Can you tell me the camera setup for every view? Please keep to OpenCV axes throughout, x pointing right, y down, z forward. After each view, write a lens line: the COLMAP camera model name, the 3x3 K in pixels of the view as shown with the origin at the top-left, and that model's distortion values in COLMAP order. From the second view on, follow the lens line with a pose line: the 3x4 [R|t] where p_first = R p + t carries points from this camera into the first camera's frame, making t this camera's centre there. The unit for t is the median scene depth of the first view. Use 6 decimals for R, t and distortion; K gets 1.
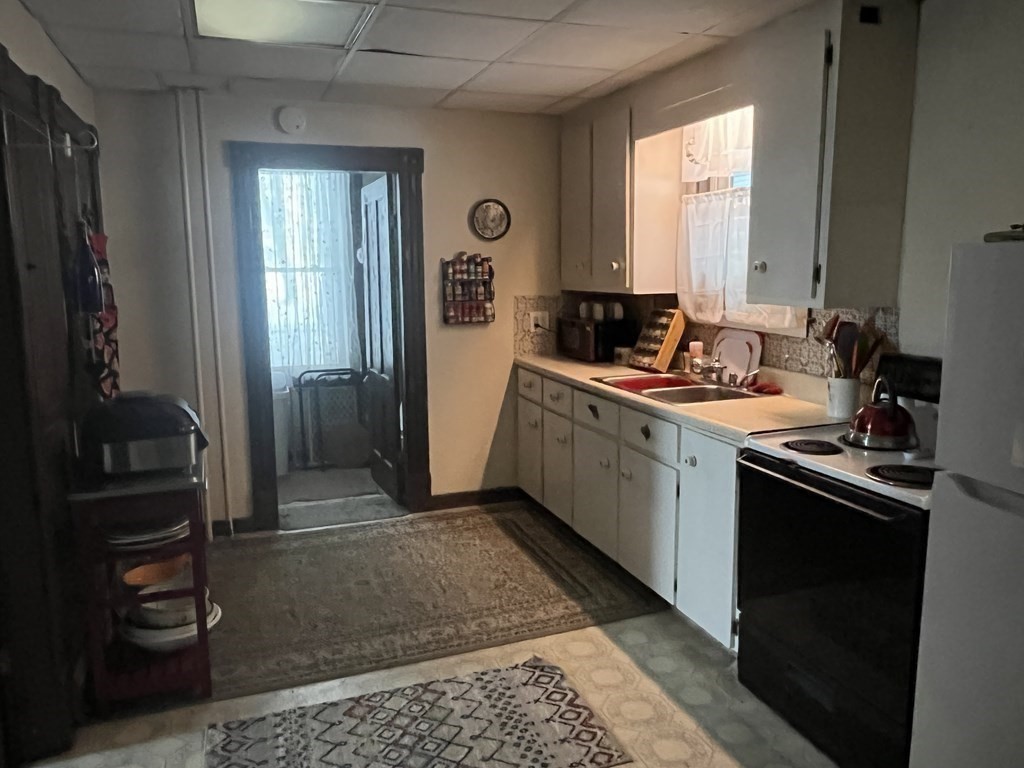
lens RADIAL K [[768.2, 0, 513.6], [0, 768.2, 386.6], [0, 0, 1]] dist [0.005310, -0.020099]
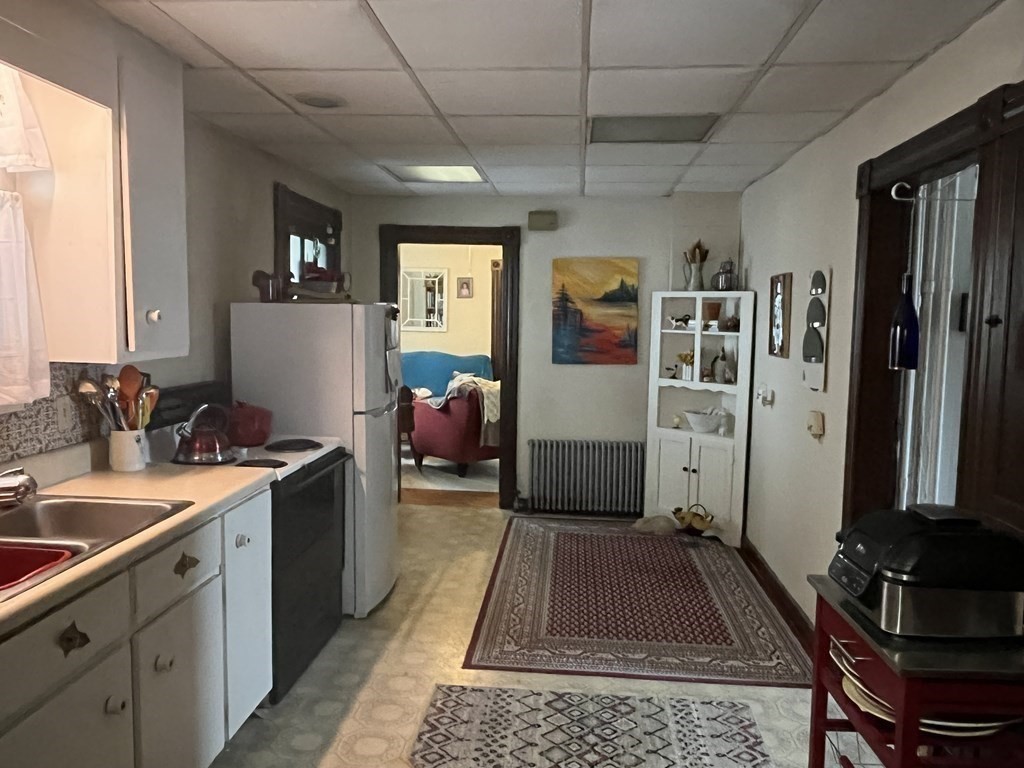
lens RADIAL K [[768.2, 0, 512.0], [0, 768.2, 381.6], [0, 0, 1]] dist [0.005310, -0.020099]
pose [[-0.909581, -0.044266, 0.413163, -0.440636], [0.057220, 0.971494, 0.230055, -0.288782], [-0.411568, 0.232895, -0.881119, 1.792718]]
